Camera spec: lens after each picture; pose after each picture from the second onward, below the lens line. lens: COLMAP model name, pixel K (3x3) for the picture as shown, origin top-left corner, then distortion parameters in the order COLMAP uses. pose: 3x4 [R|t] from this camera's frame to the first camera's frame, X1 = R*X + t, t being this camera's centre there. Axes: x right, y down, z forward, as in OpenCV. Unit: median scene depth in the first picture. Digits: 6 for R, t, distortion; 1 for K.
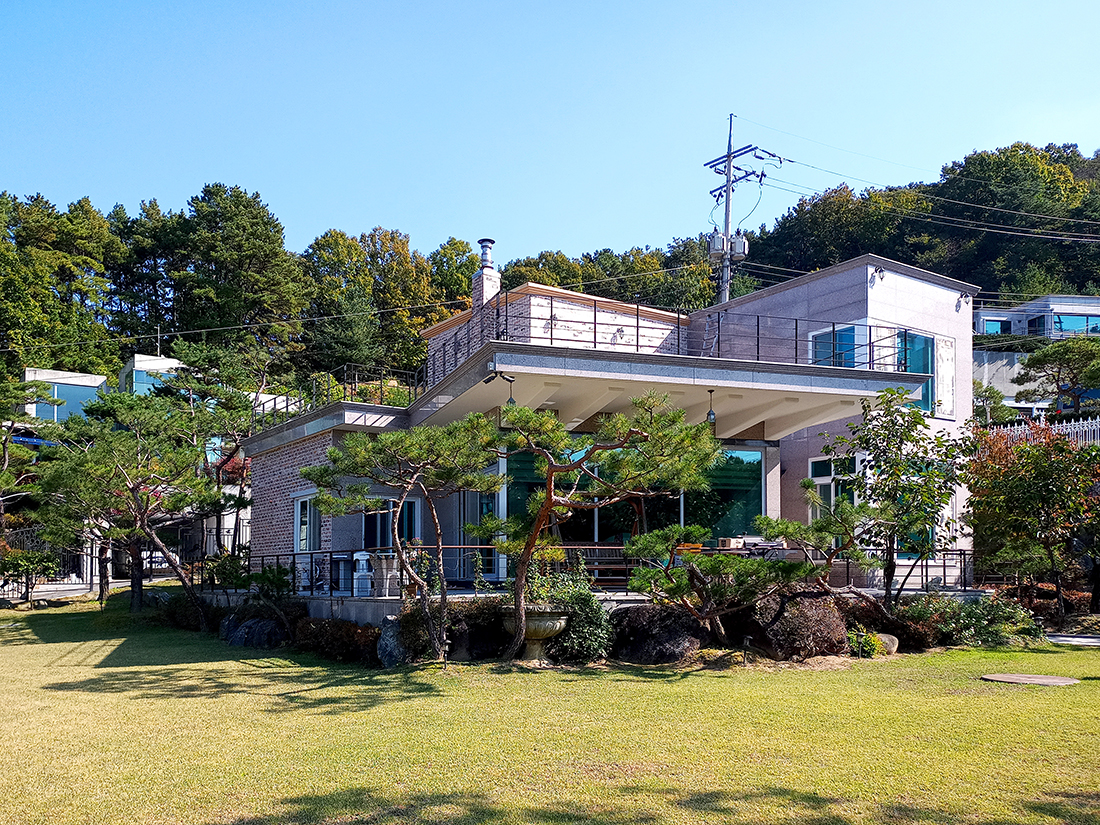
lens RADIAL K [[1068.2, 0, 550.0], [0, 1068.2, 412.5], [0, 0, 1]] dist [0.091888, -0.128381]
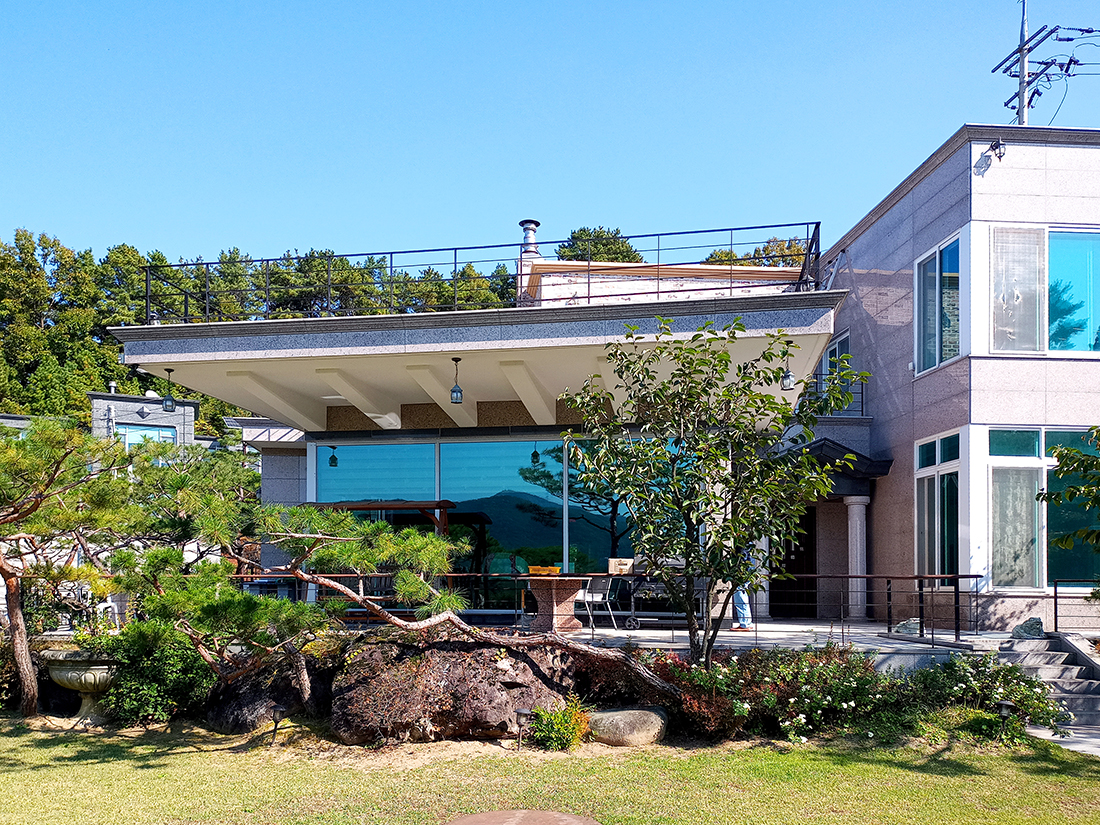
lens RADIAL K [[1068.2, 0, 550.0], [0, 1068.2, 412.5], [0, 0, 1]] dist [0.091888, -0.128381]
pose [[0.833225, -0.098441, -0.544101, 0.403238], [0.074986, 0.995051, -0.065196, 0.047299], [0.547826, 0.013523, 0.836483, 0.299842]]
